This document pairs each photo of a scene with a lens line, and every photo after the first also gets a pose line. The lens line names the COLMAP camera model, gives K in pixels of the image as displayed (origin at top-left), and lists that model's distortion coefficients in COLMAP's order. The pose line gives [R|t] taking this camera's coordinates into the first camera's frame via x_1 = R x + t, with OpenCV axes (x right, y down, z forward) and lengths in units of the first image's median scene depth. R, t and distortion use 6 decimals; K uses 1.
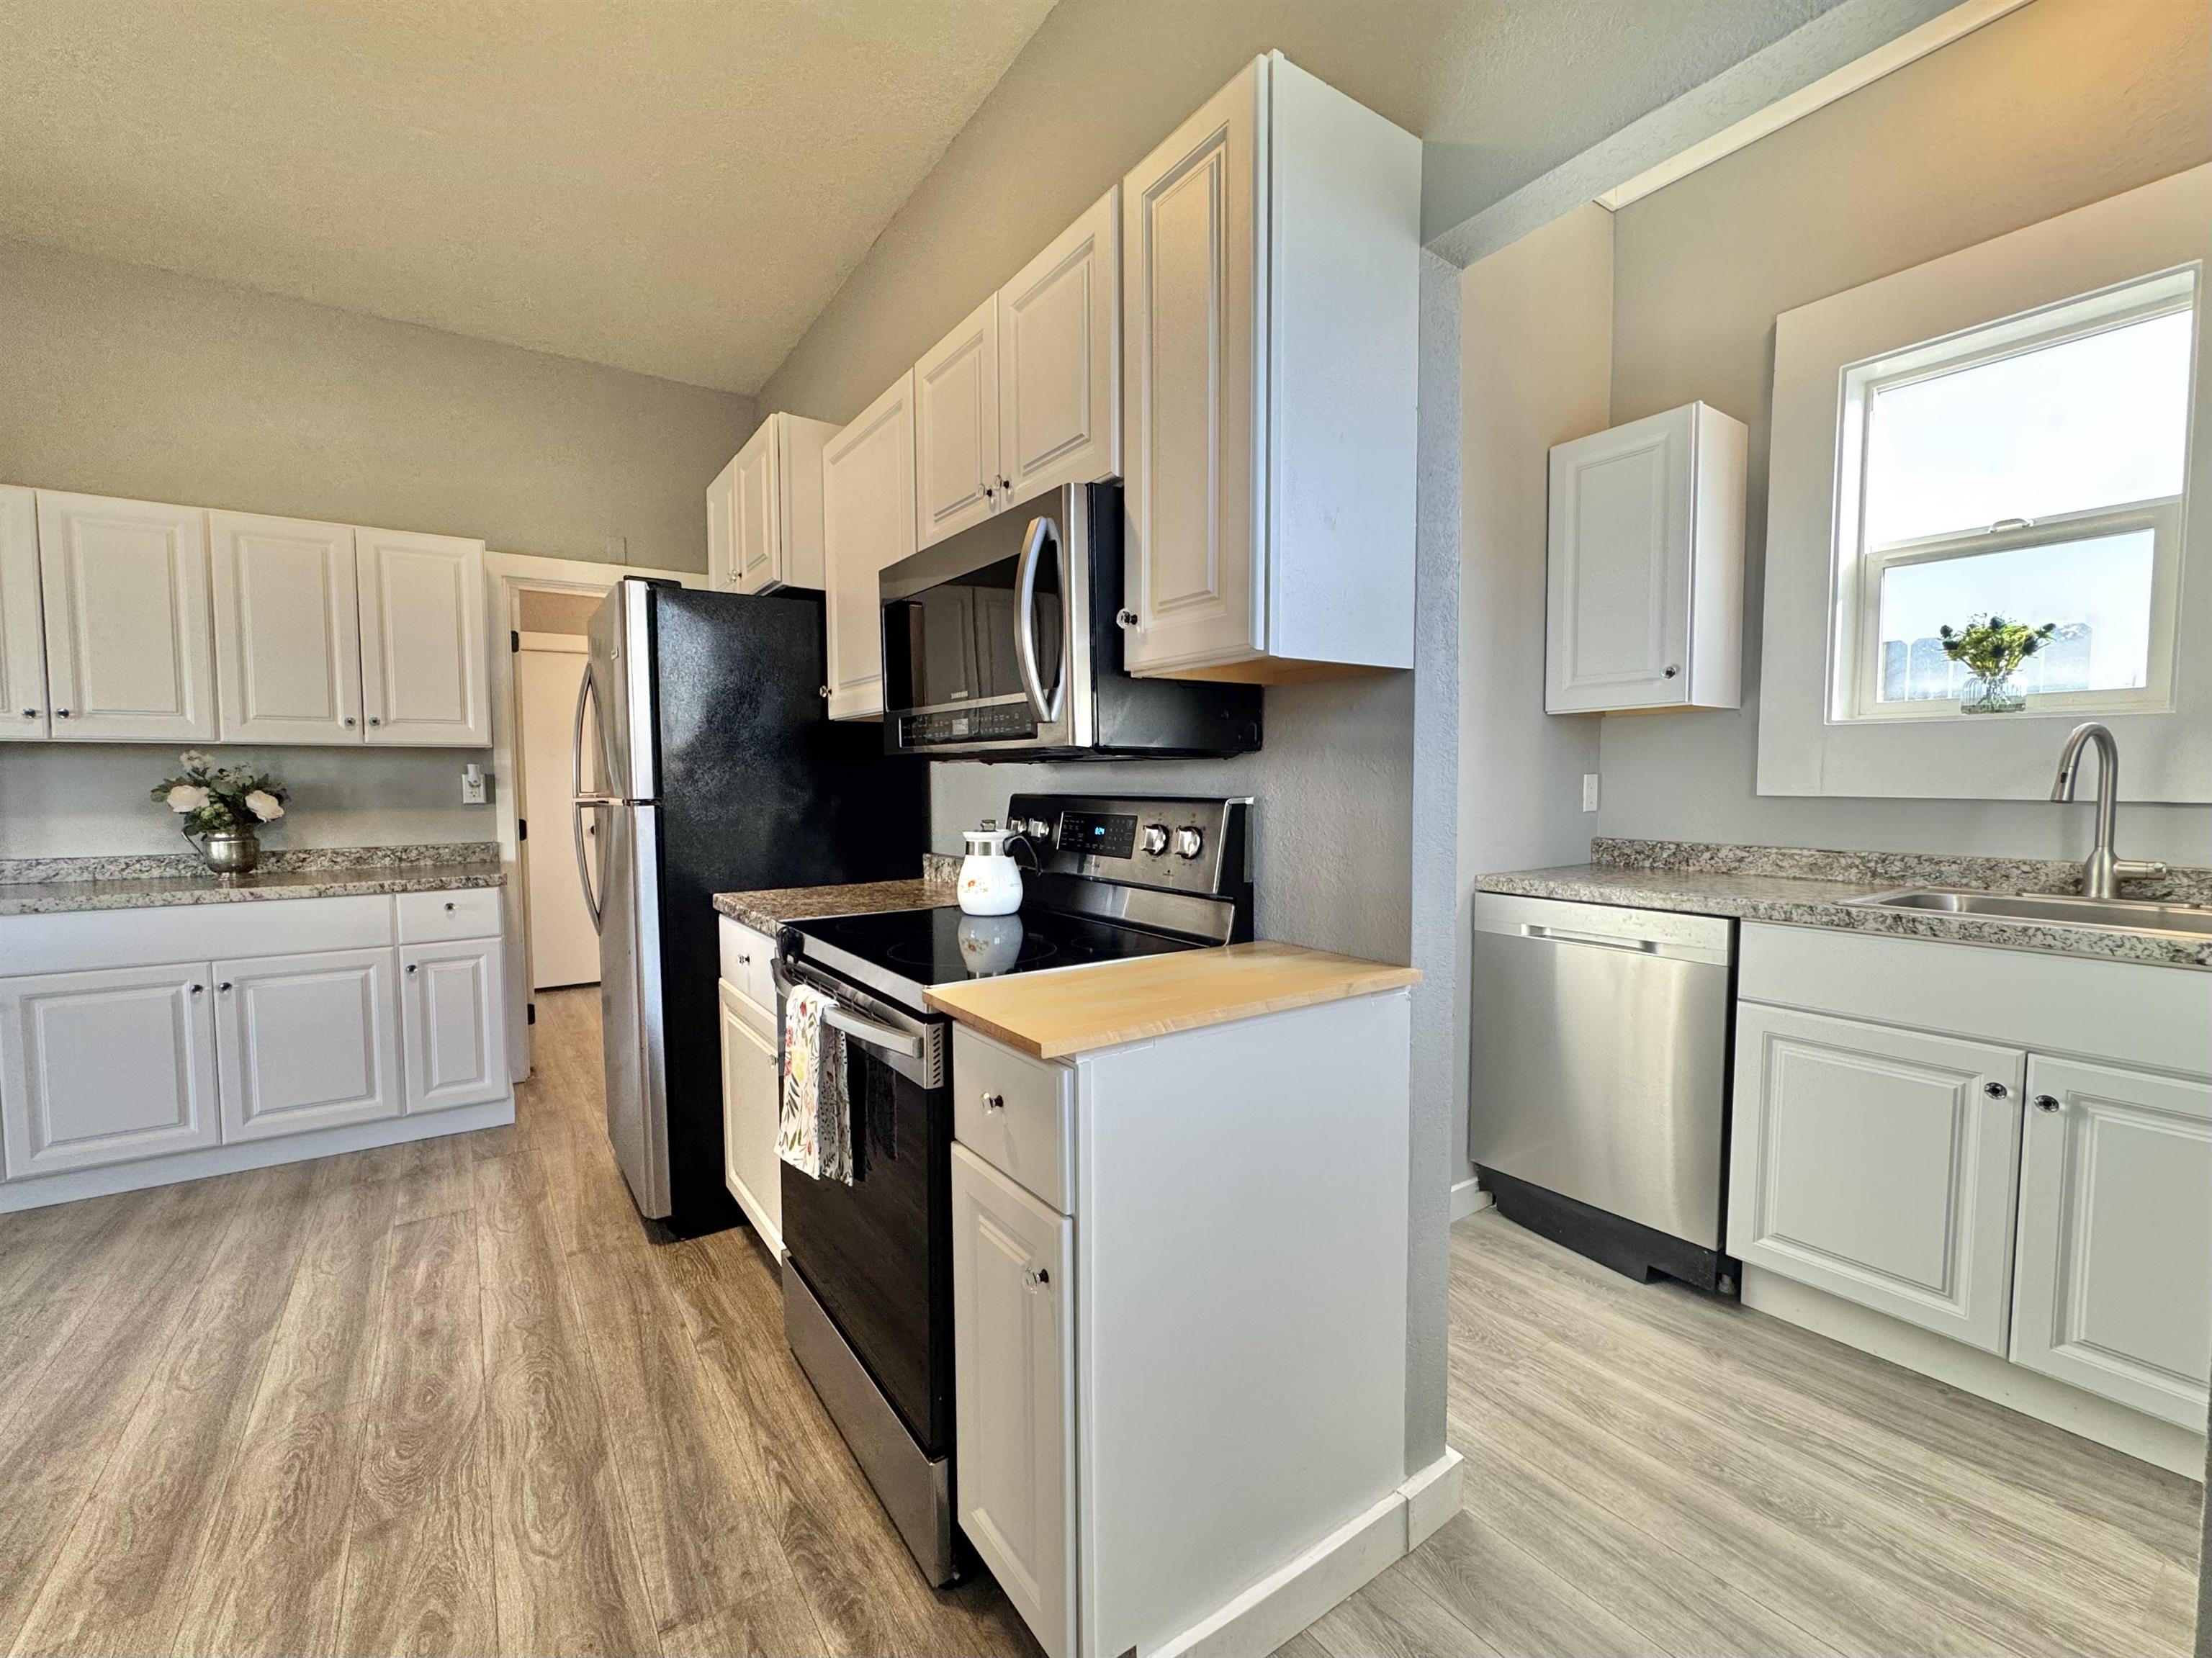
lens RADIAL K [[936.6, 0, 1076.5], [0, 936.6, 831.6], [0, 0, 1]] dist [0.001136, 0.000120]
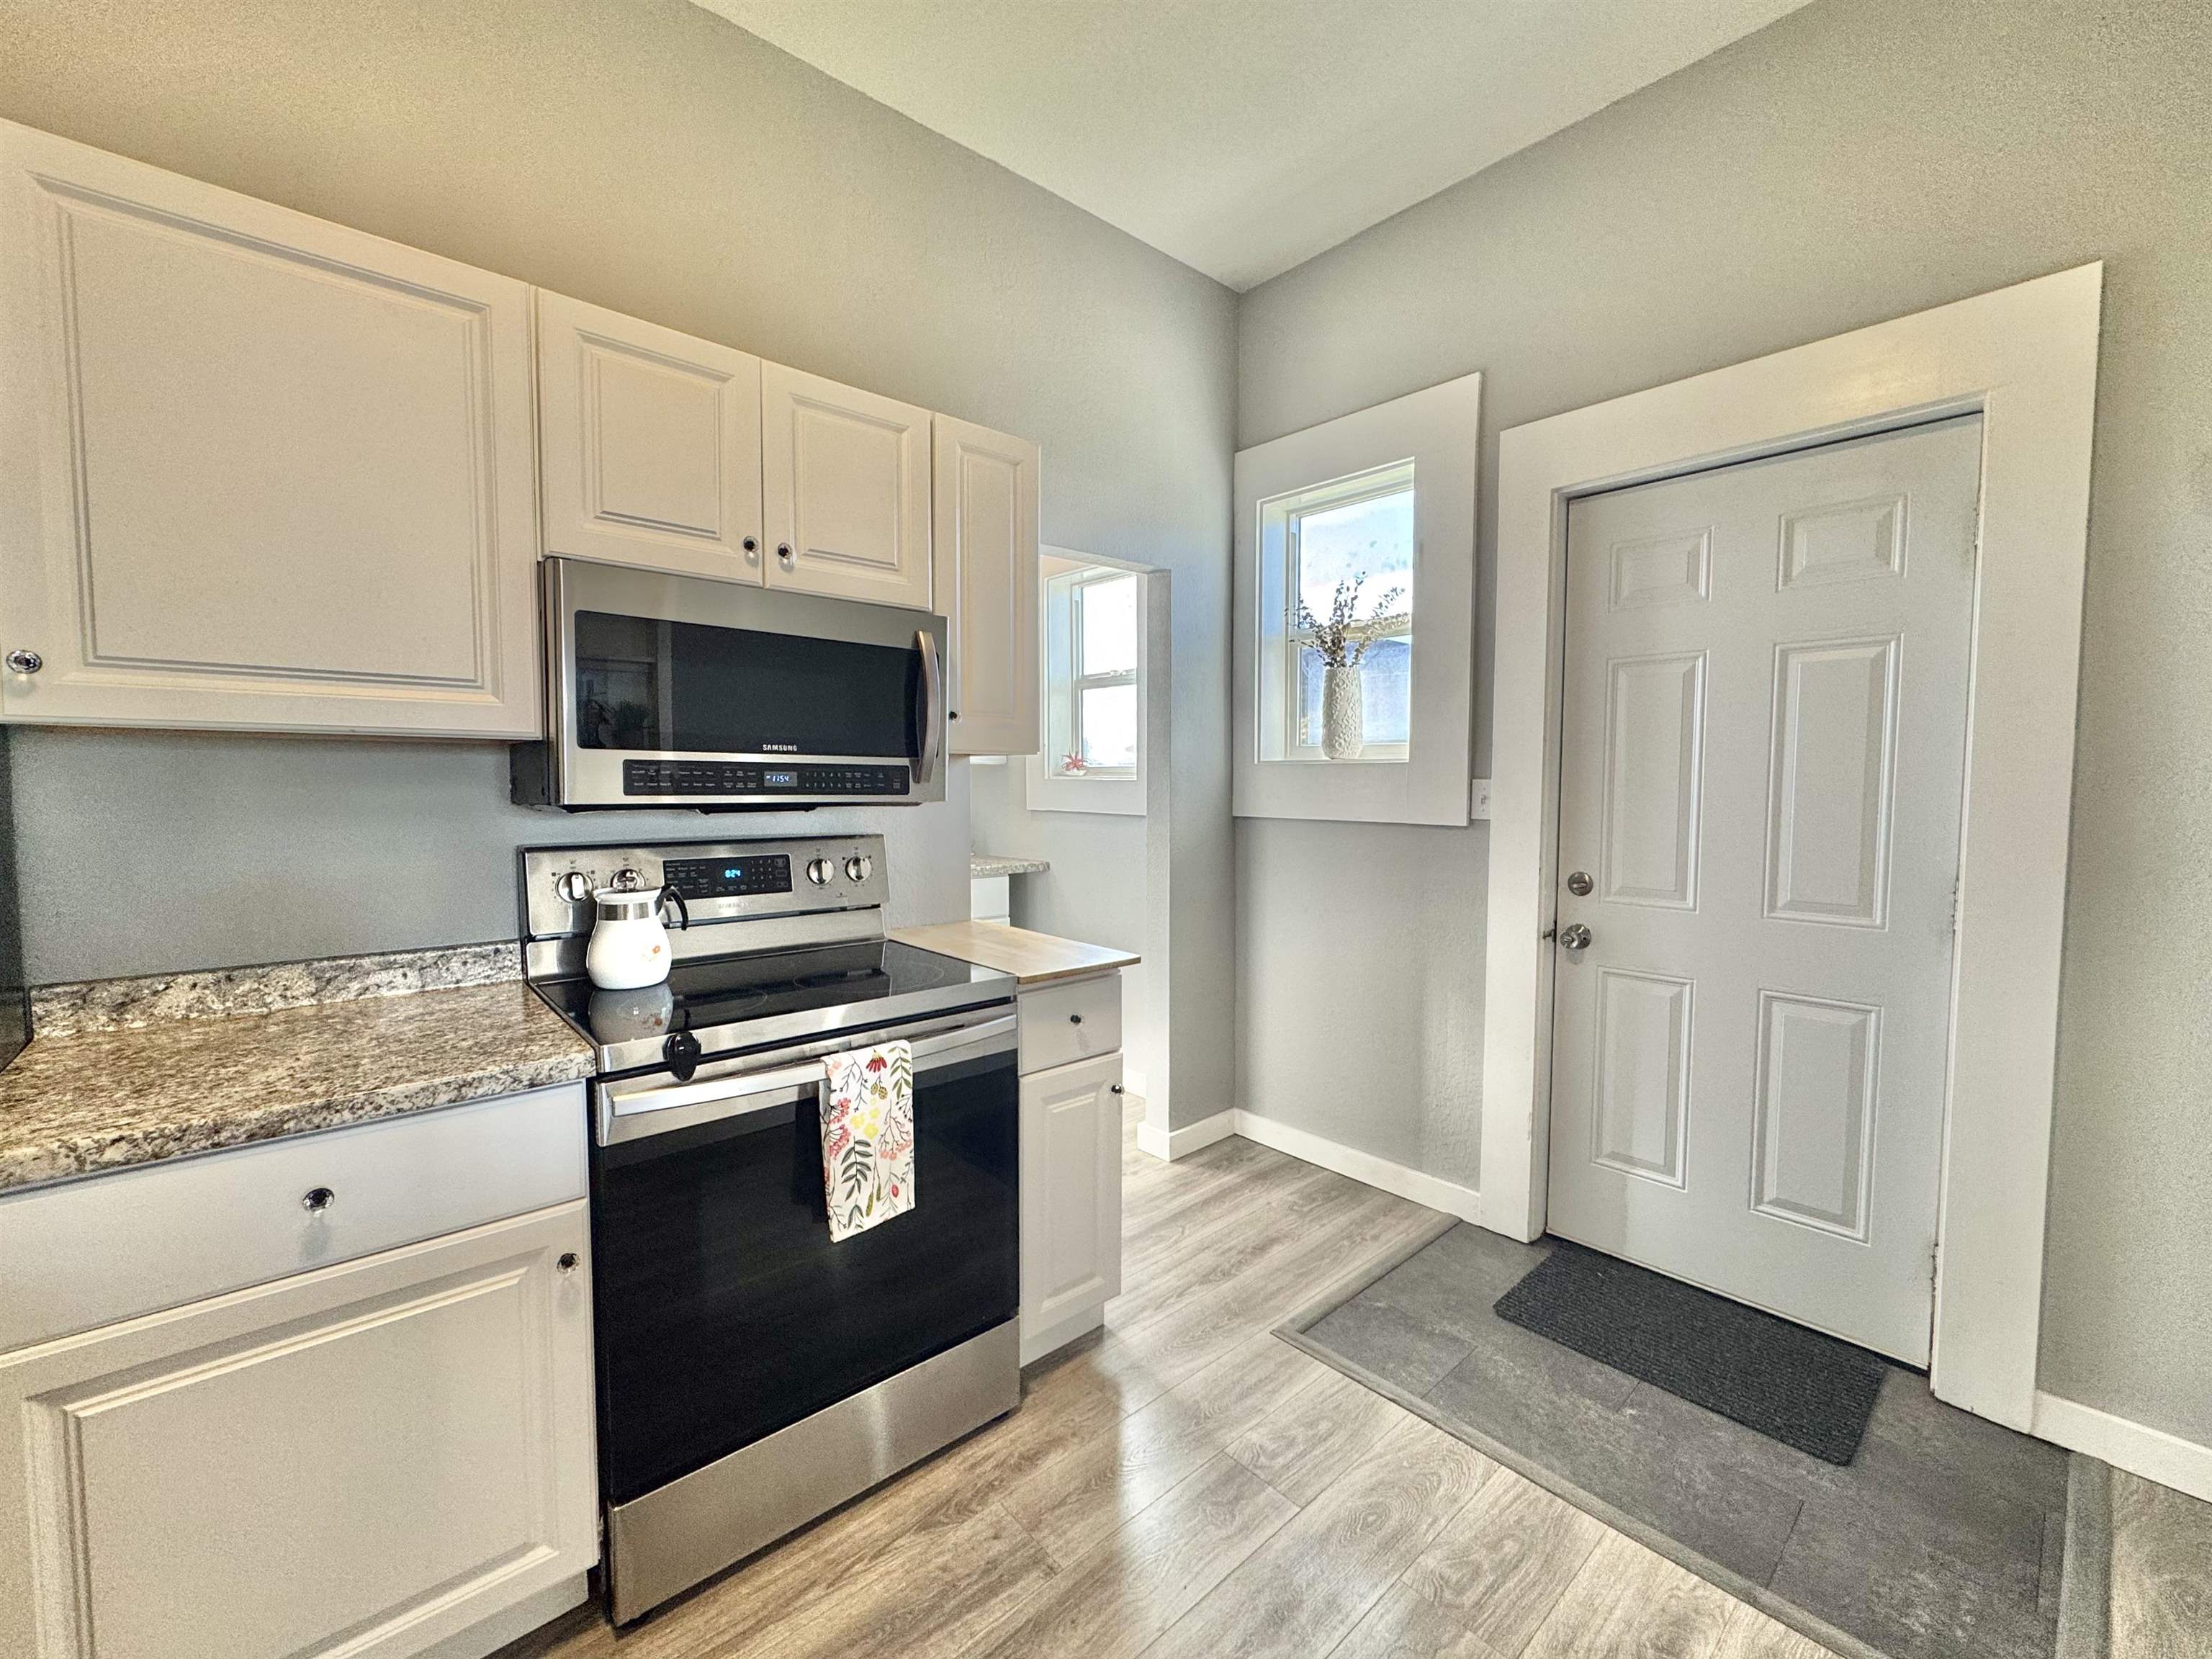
lens RADIAL K [[904.4, 0, 1108.0], [0, 904.4, 832.1], [0, 0, 1]] dist [-0.002653, -0.000495]
pose [[-0.140192, -0.049868, 0.988868, -0.948770], [0.054993, 0.996797, 0.058064, -0.075890], [-0.988596, 0.062521, -0.137001, 0.648445]]
